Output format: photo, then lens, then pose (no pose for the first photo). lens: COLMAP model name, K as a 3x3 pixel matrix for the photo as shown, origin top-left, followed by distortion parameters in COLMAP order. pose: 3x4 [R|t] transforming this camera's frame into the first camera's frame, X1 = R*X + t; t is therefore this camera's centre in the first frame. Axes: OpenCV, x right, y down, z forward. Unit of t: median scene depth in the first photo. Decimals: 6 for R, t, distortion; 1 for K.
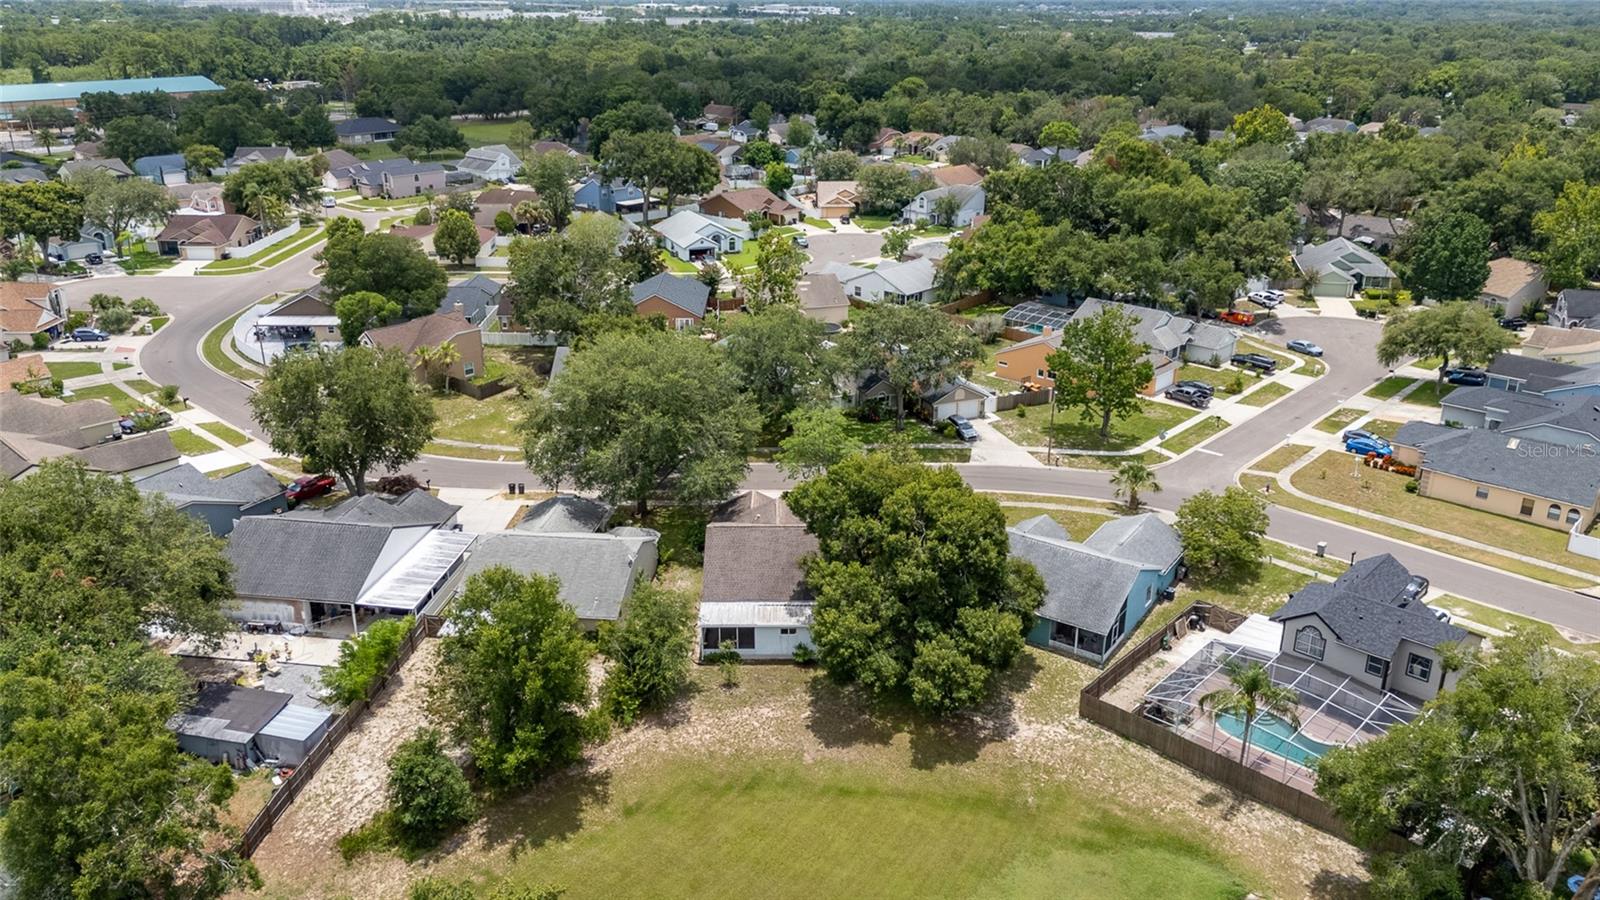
lens RADIAL K [[1203.9, 0, 800.0], [0, 1203.9, 450.0], [0, 0, 1]] dist [0.076373, -0.000737]
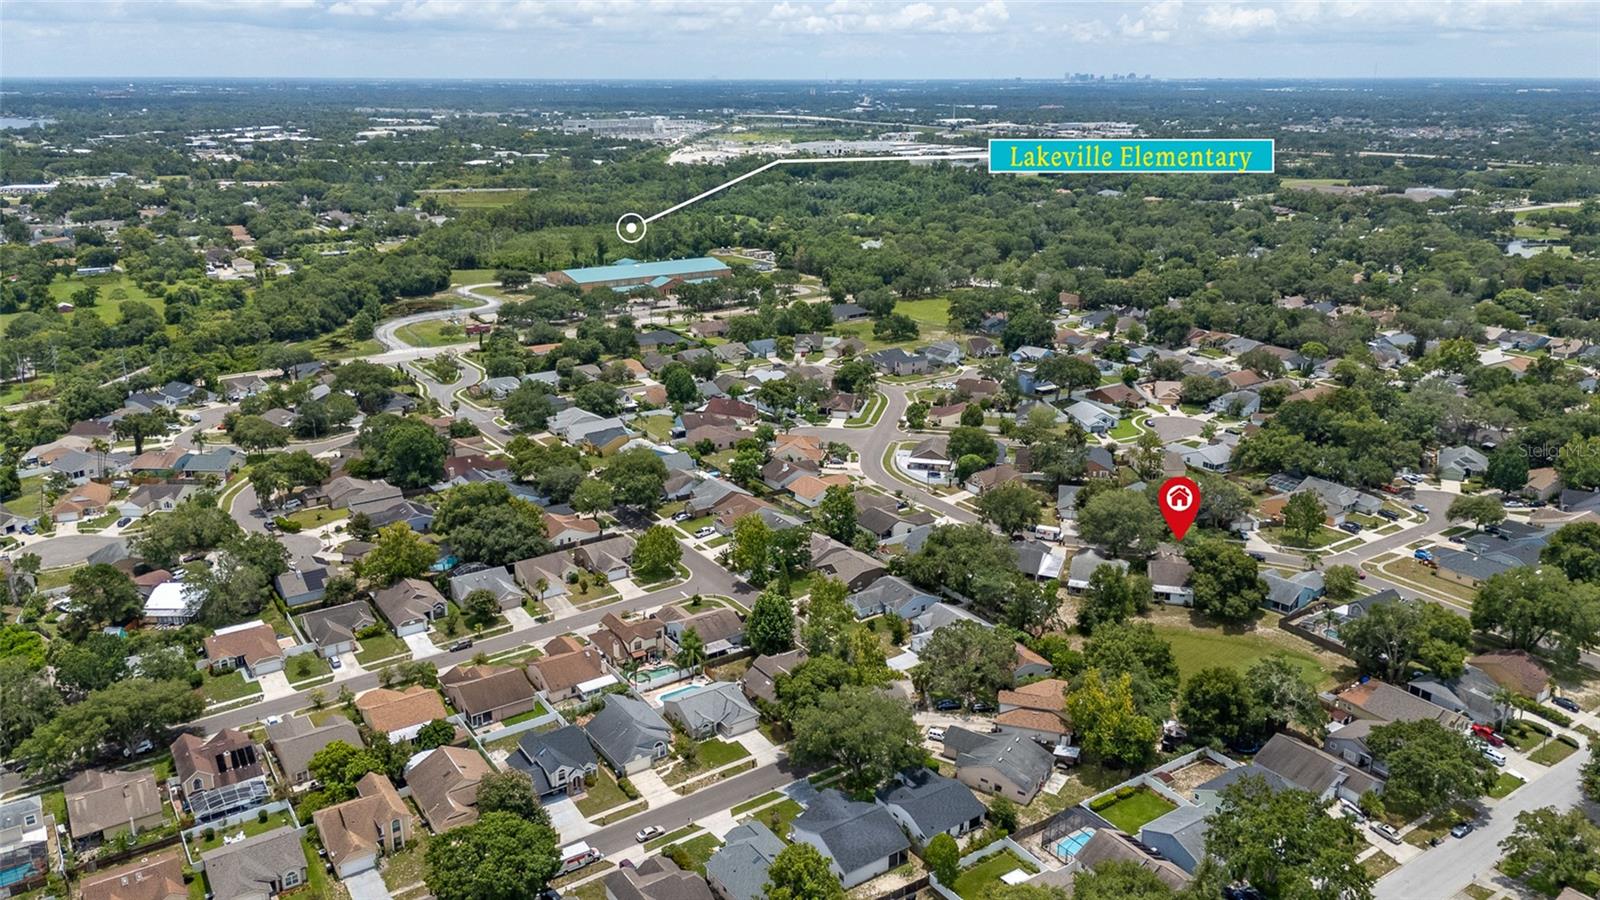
lens RADIAL K [[1107.1, 0, 800.0], [0, 1107.1, 450.0], [0, 0, 1]] dist [-0.000206, -0.001178]
pose [[0.969122, 0.064088, -0.238108, -0.188350], [-0.080308, 0.995020, -0.059045, 0.014509], [0.233139, 0.076344, 0.969442, -1.240674]]
